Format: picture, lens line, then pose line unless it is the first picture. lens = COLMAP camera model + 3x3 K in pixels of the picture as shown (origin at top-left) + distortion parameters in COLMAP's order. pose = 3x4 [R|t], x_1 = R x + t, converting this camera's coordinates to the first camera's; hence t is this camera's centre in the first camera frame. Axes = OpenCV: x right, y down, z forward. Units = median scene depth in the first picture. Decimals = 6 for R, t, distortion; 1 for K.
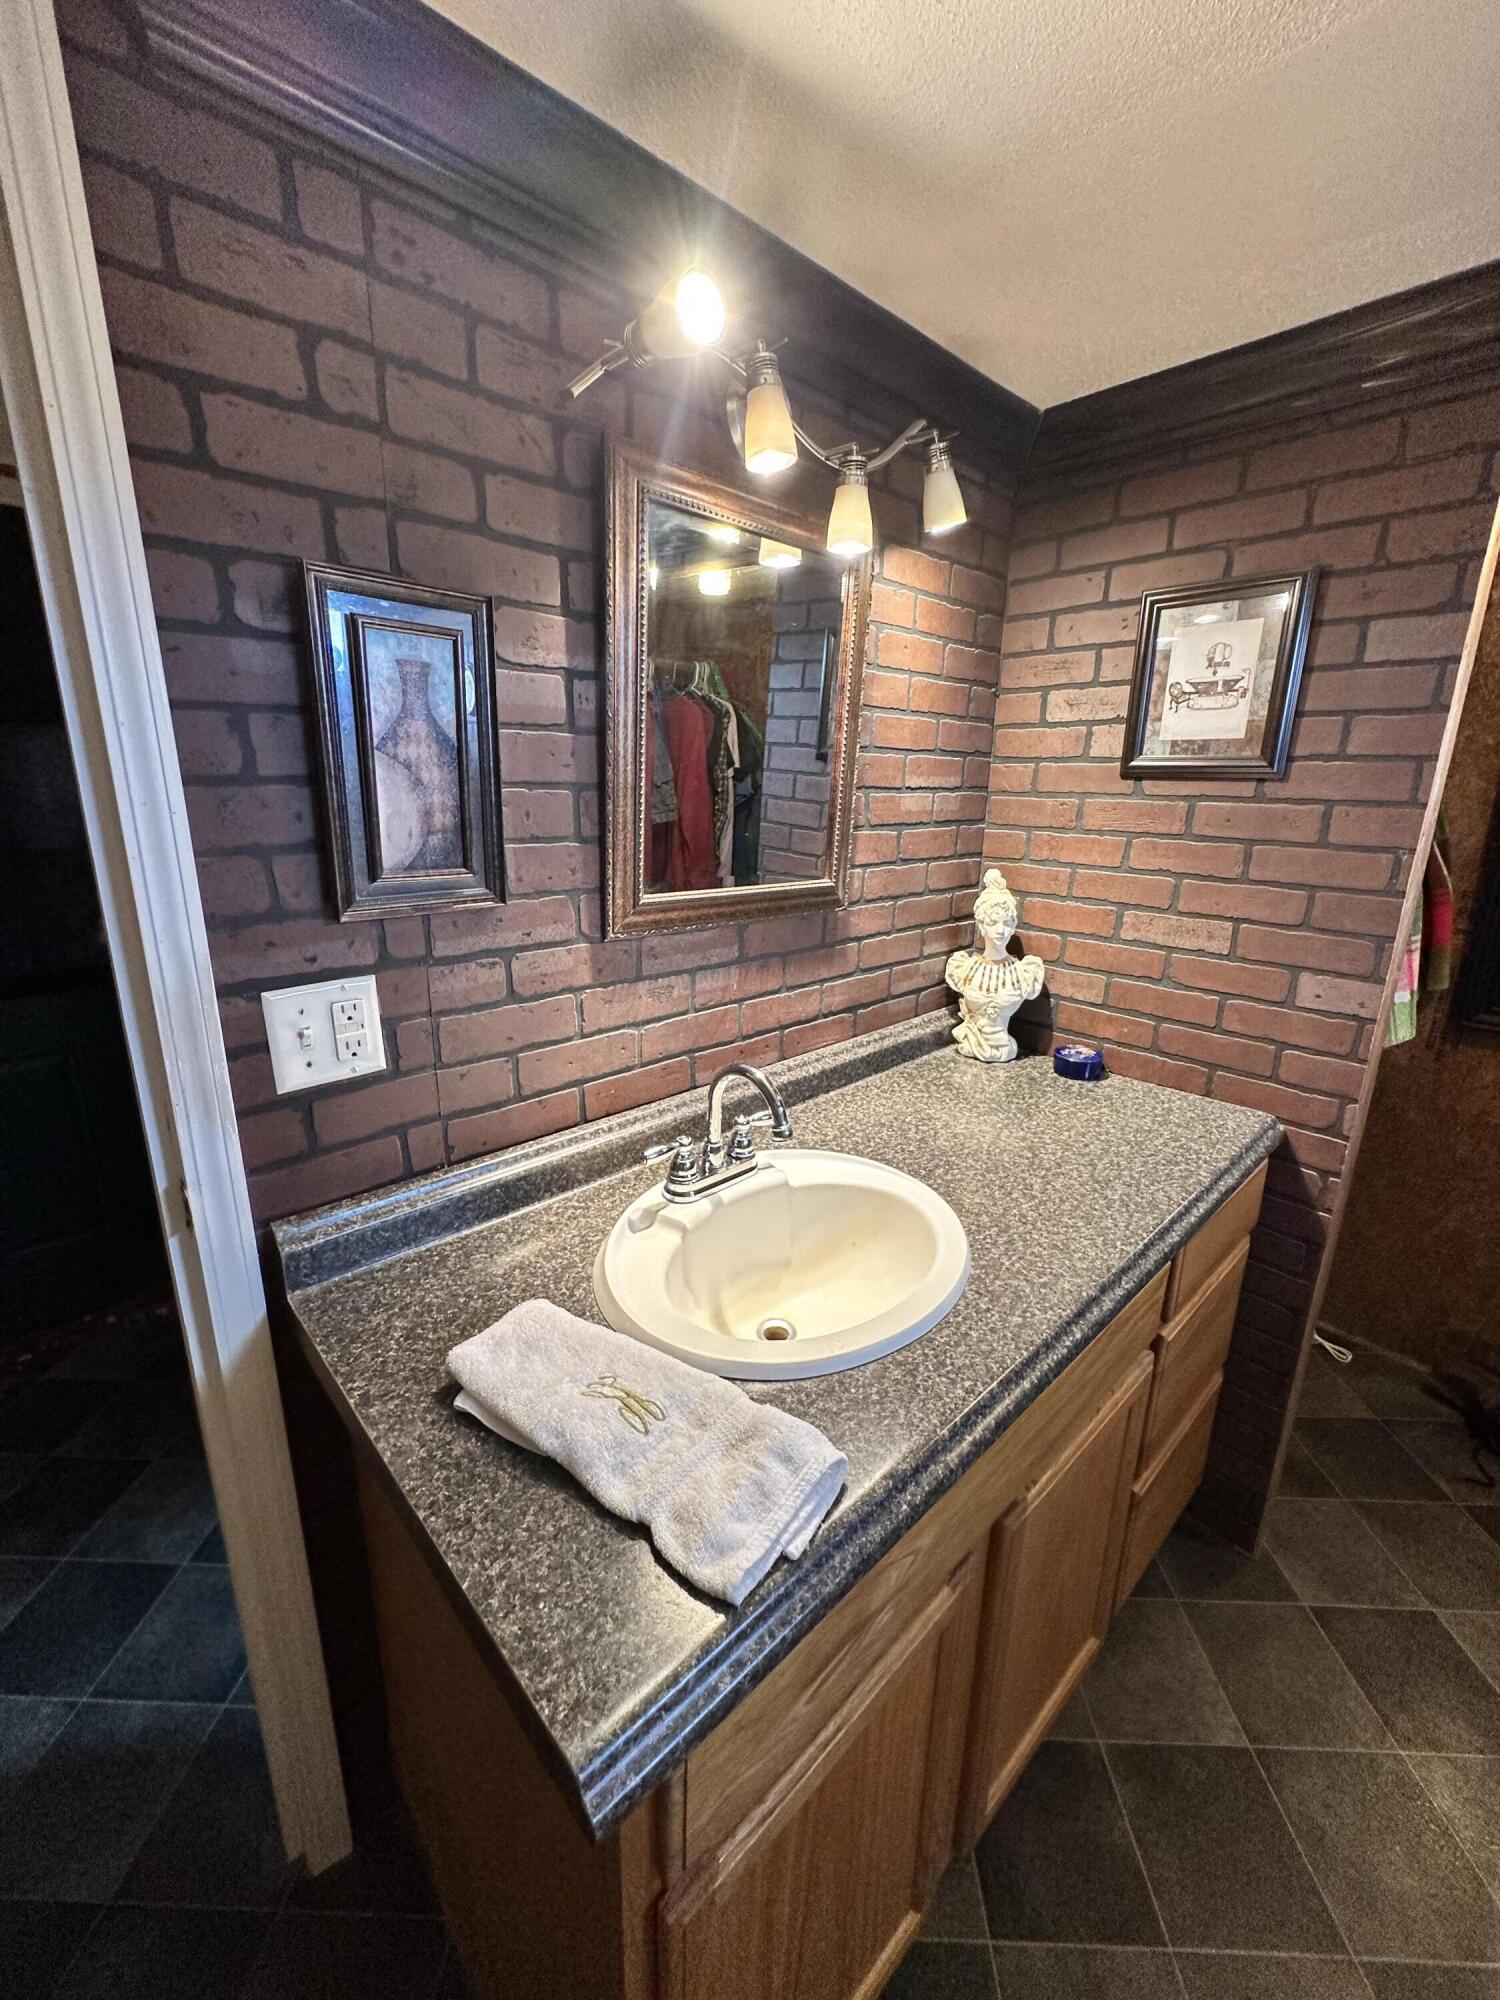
lens RADIAL K [[795.8, 0, 751.0], [0, 795.8, 1001.8], [0, 0, 1]] dist [-0.005392, 0.001341]
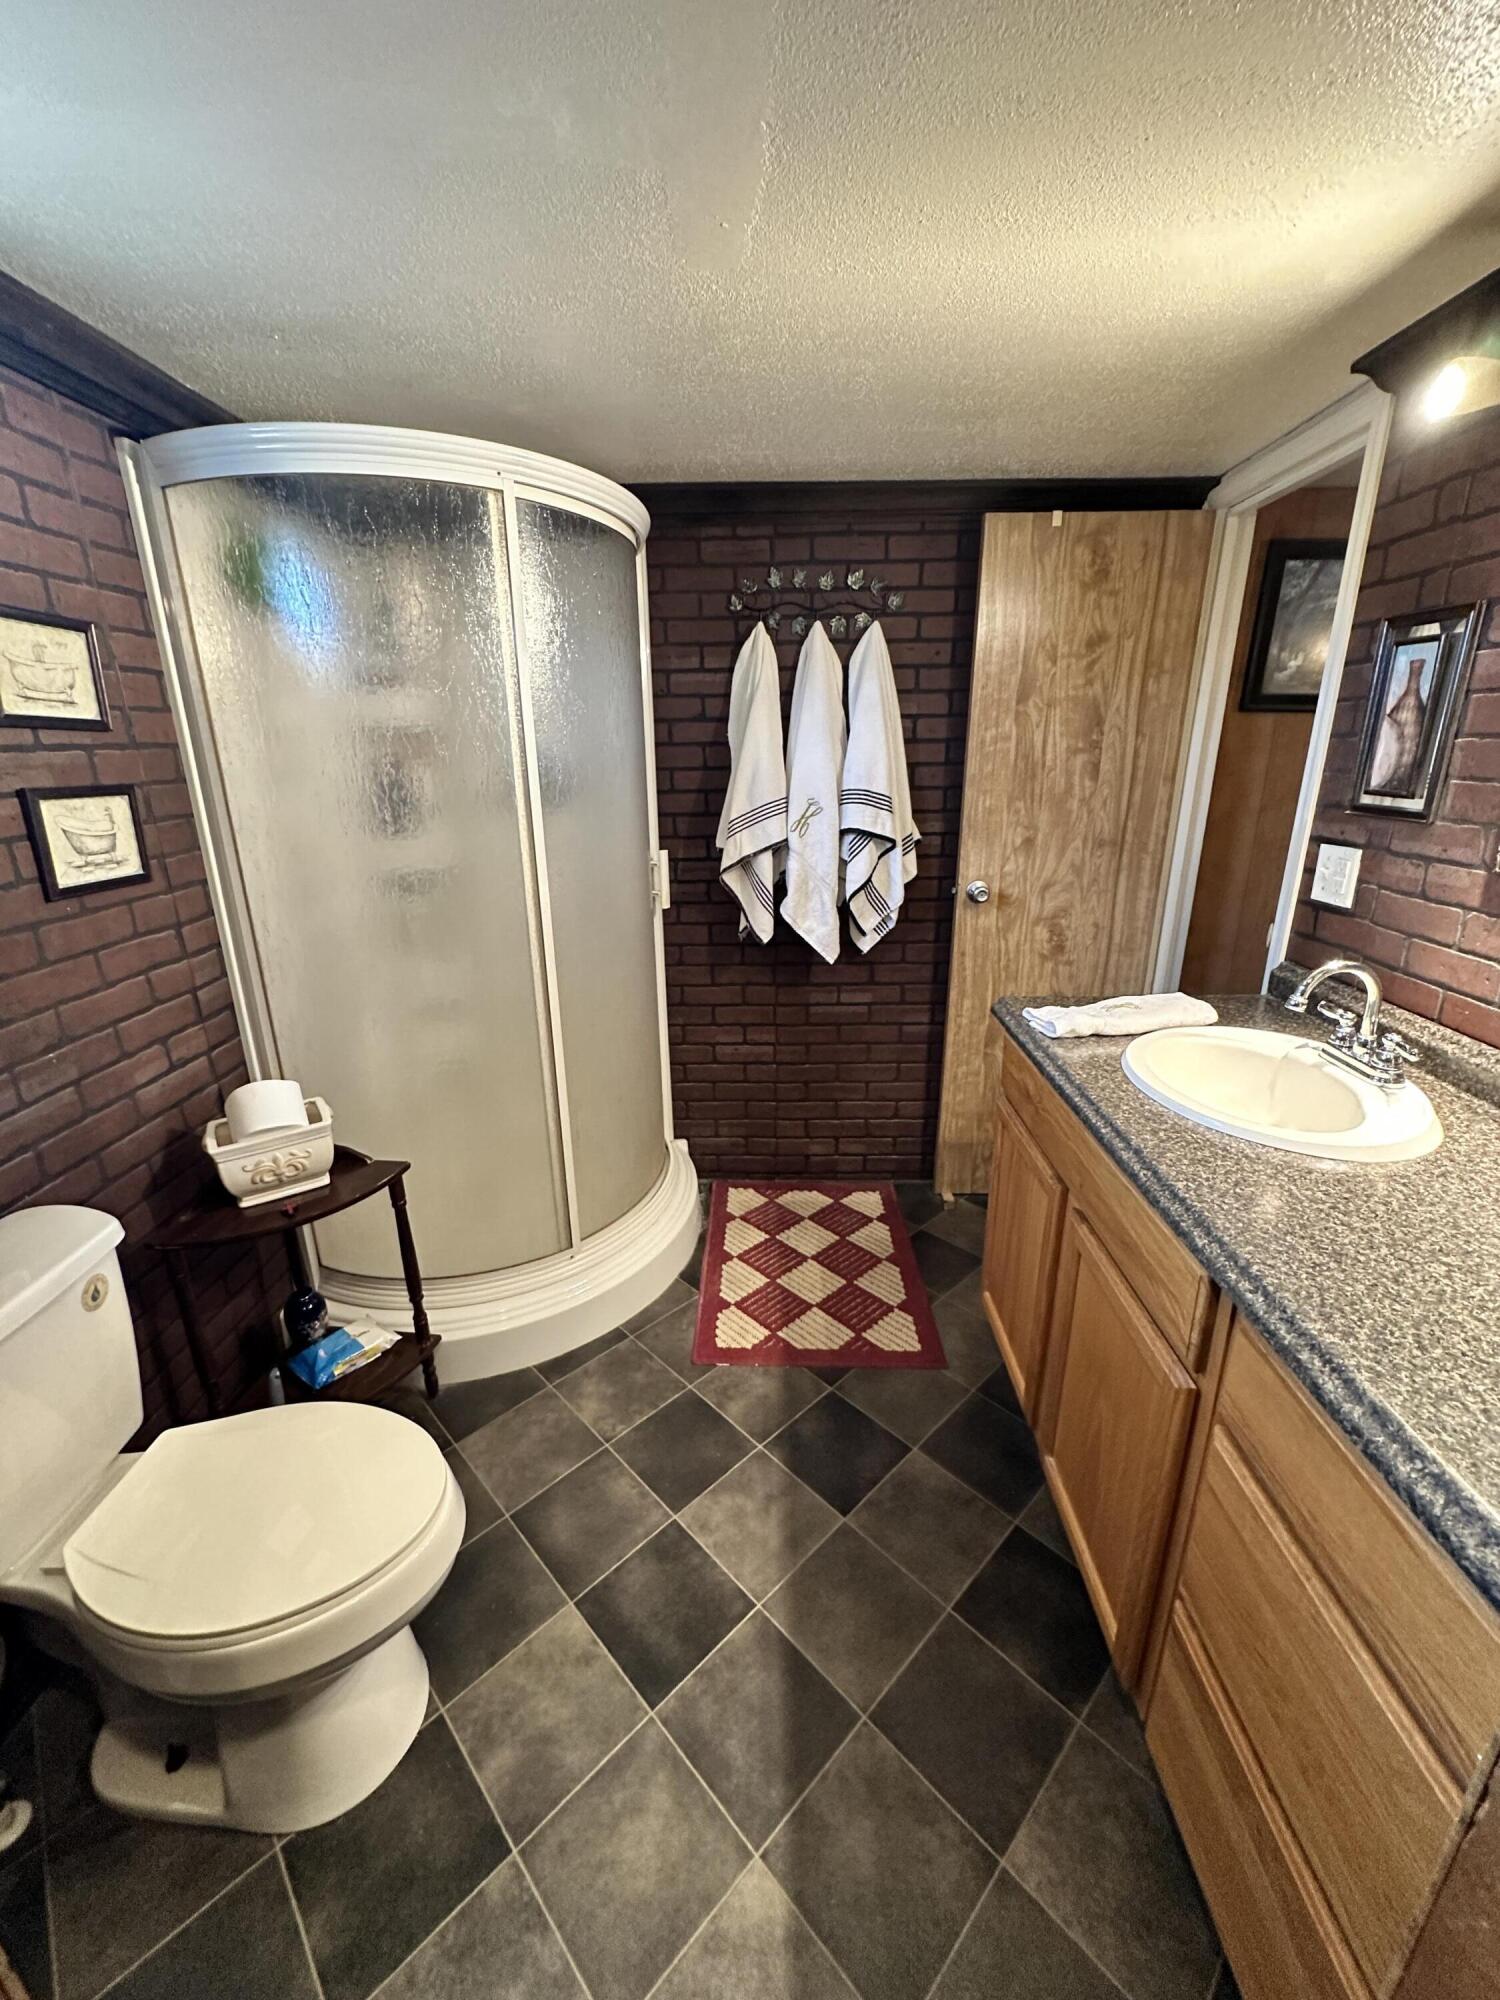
lens RADIAL K [[795.8, 0, 751.3], [0, 795.8, 999.4], [0, 0, 1]] dist [-0.005392, 0.001341]
pose [[-0.700838, 0.206827, -0.682678, 1.687983], [-0.194896, 0.865106, 0.462176, -0.291397], [0.686179, 0.456962, -0.565990, 1.218180]]
